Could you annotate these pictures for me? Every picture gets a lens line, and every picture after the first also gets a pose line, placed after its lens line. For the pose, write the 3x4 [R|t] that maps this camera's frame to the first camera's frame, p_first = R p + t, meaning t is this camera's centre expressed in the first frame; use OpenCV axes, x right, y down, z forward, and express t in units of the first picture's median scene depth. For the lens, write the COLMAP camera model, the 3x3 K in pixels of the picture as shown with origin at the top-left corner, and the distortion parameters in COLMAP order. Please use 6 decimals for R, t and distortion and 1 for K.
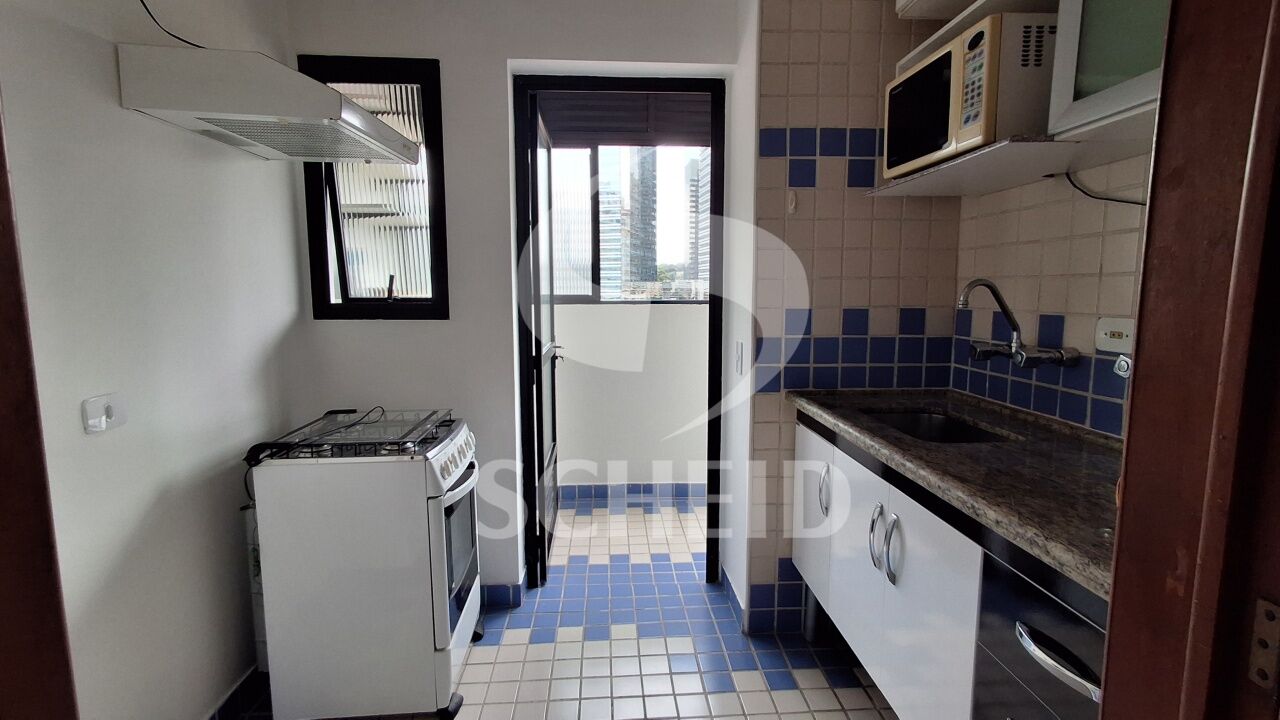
lens RADIAL K [[579.7, 0, 644.2], [0, 579.7, 359.9], [0, 0, 1]] dist [-0.009061, 0.000971]
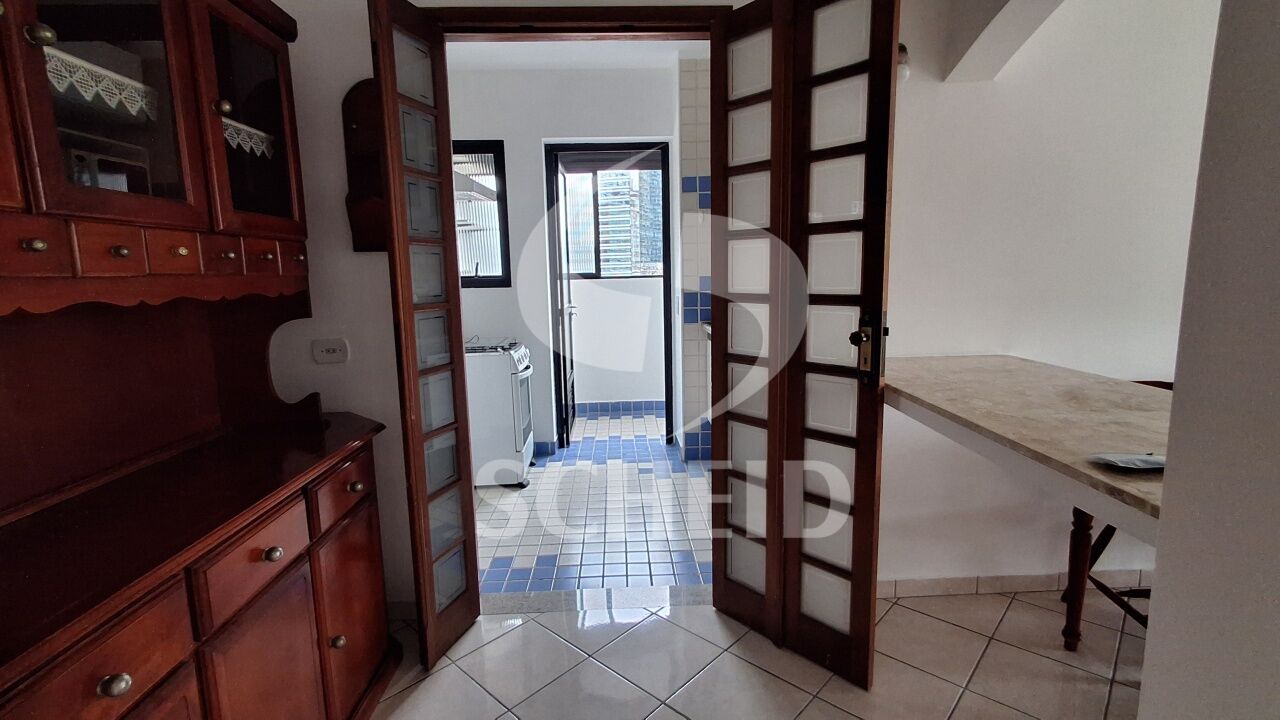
lens RADIAL K [[579.7, 0, 633.1], [0, 579.7, 348.0], [0, 0, 1]] dist [-0.009061, 0.000971]
pose [[0.999006, -0.019232, -0.040214, 0.088857], [0.019721, 0.999736, 0.011782, 0.092044], [0.039977, -0.012563, 0.999122, -0.680838]]
